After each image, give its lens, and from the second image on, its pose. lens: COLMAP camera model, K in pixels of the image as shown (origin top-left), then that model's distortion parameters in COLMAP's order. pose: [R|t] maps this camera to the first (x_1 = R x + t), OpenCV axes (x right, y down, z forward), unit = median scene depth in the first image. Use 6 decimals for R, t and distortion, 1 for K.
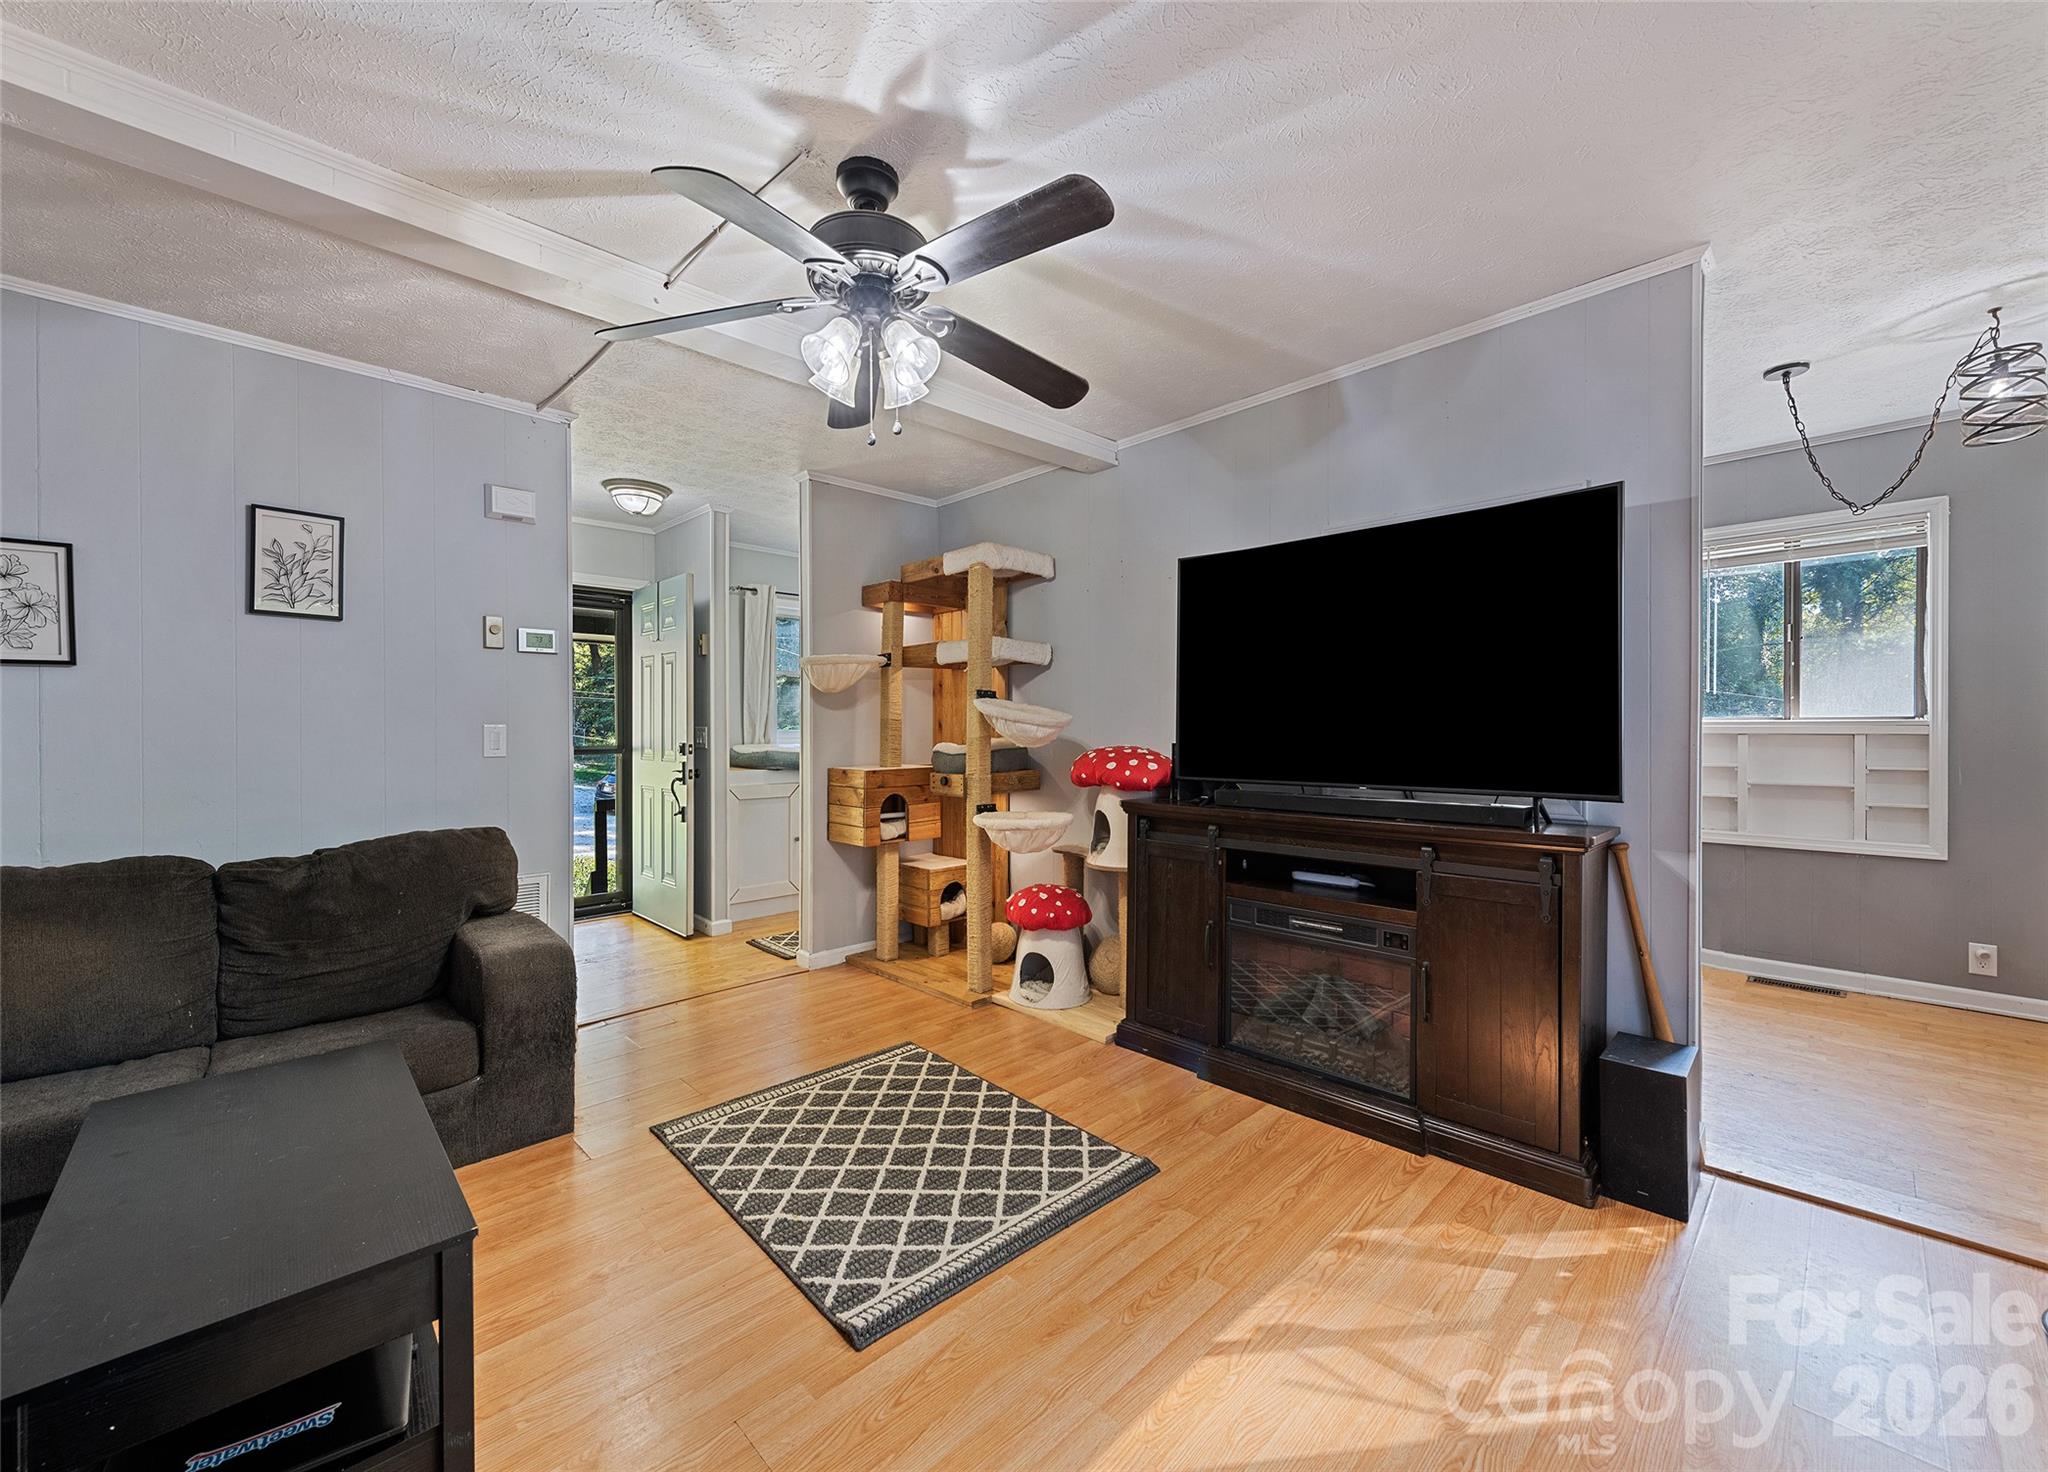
lens RADIAL K [[799.2, 0, 1033.2], [0, 799.2, 727.6], [0, 0, 1]] dist [0.014705, -0.000056]
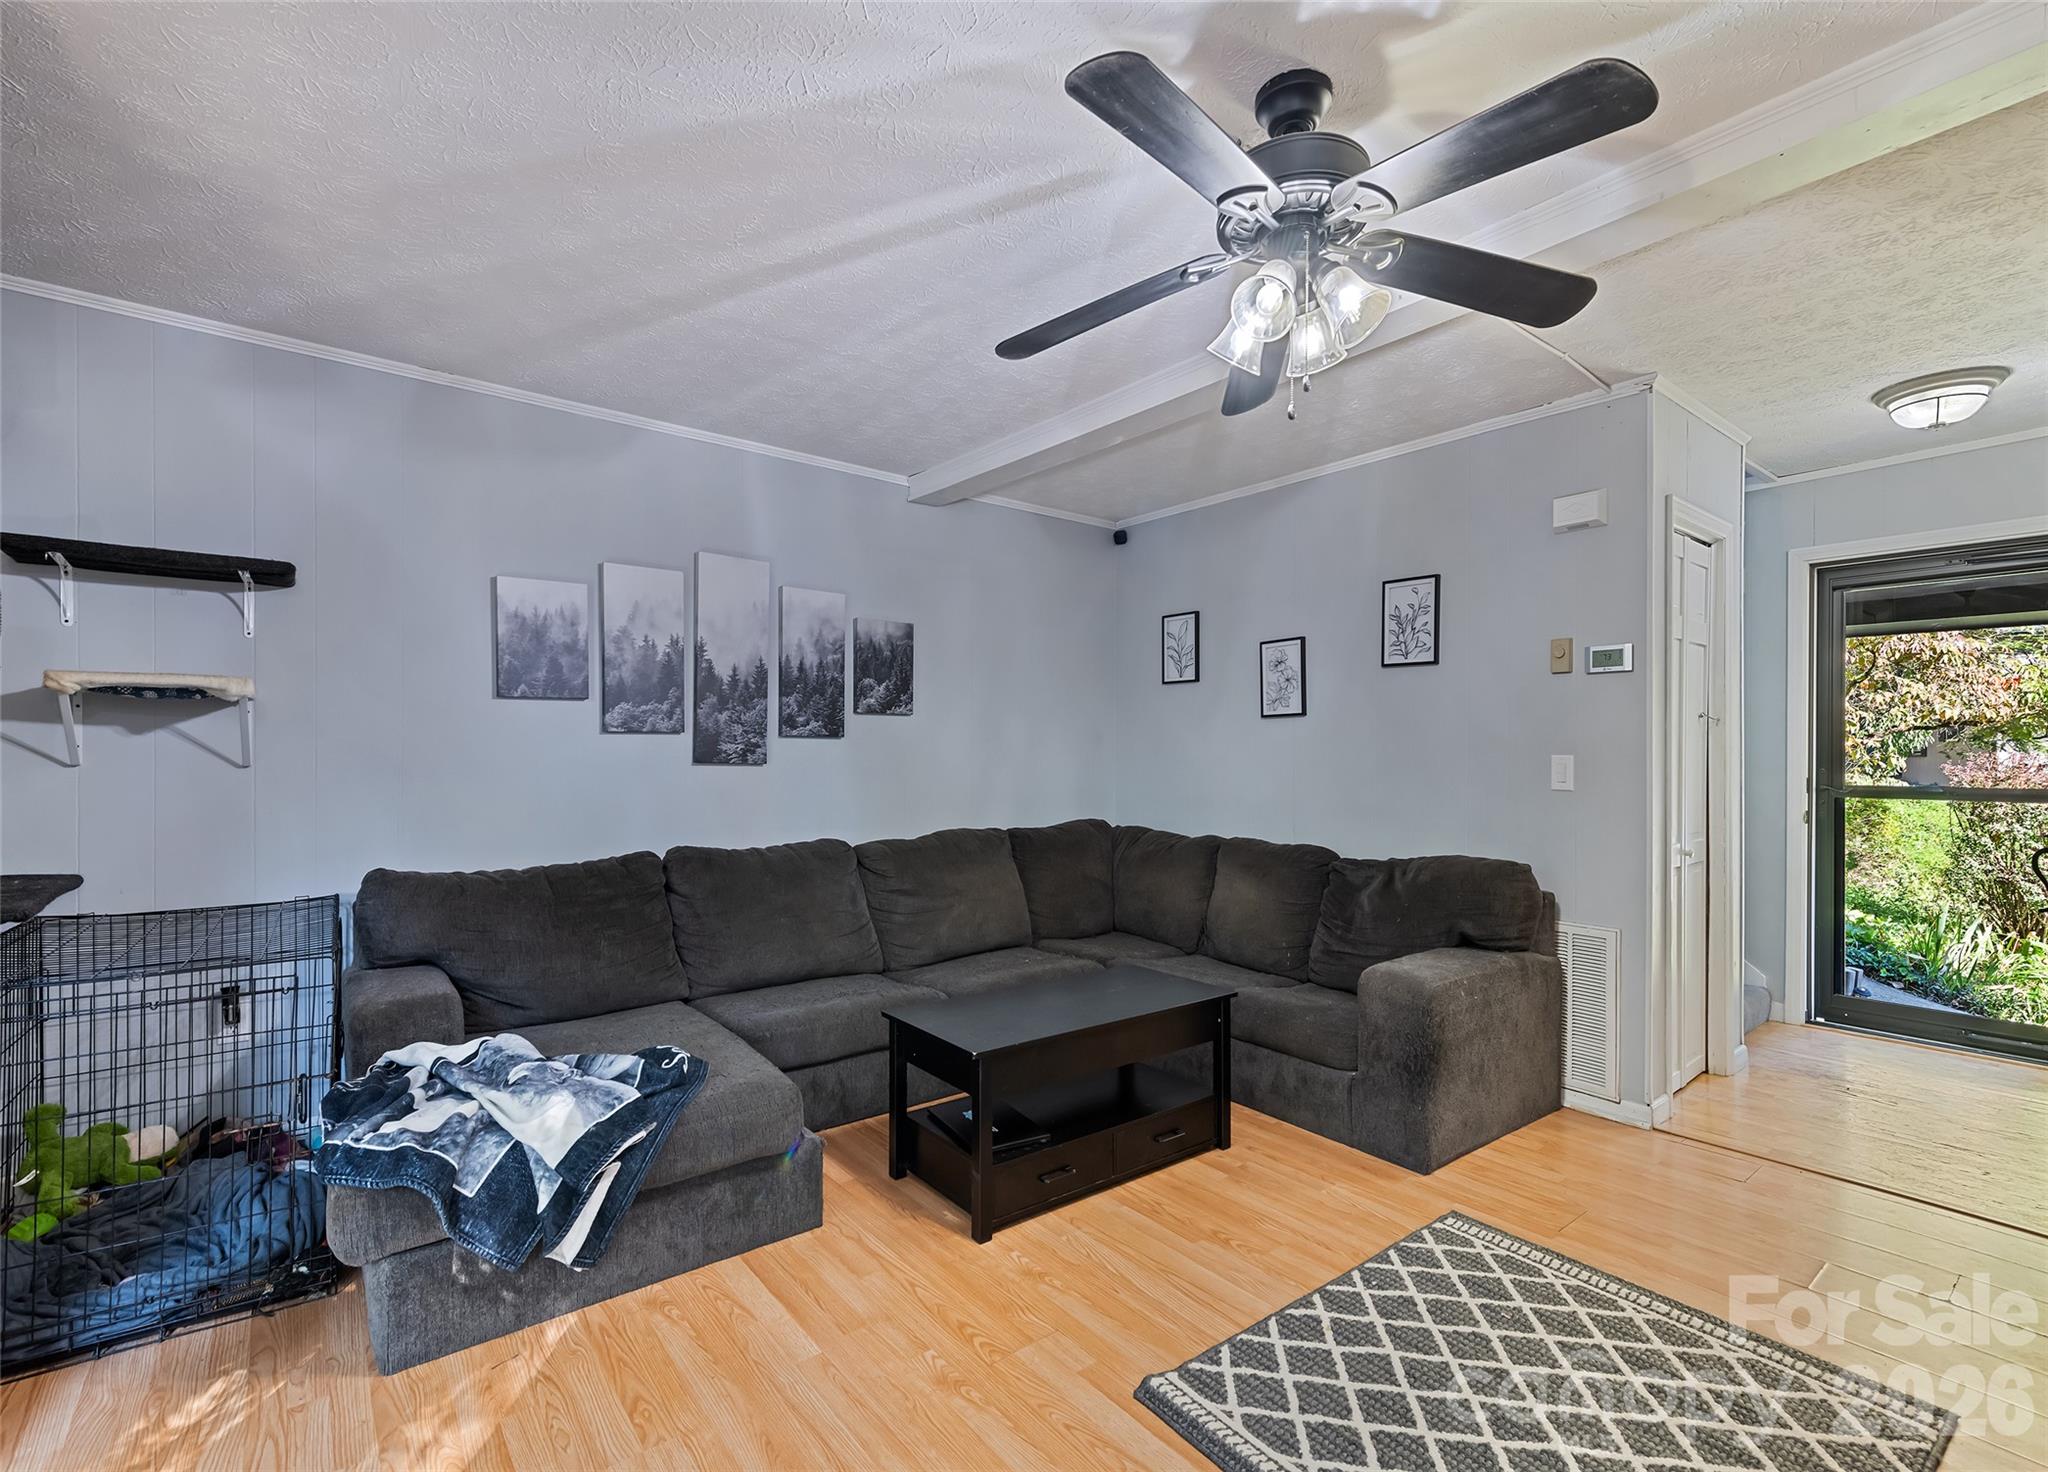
lens RADIAL K [[938.6, 0, 1024.0], [0, 938.6, 751.0], [0, 0, 1]] dist [0.031439, 0.000358]
pose [[-0.103506, -0.001274, -0.994628, 0.617760], [-0.005235, 0.999986, -0.000736, -0.005822], [0.994615, 0.005130, -0.103511, 0.639991]]
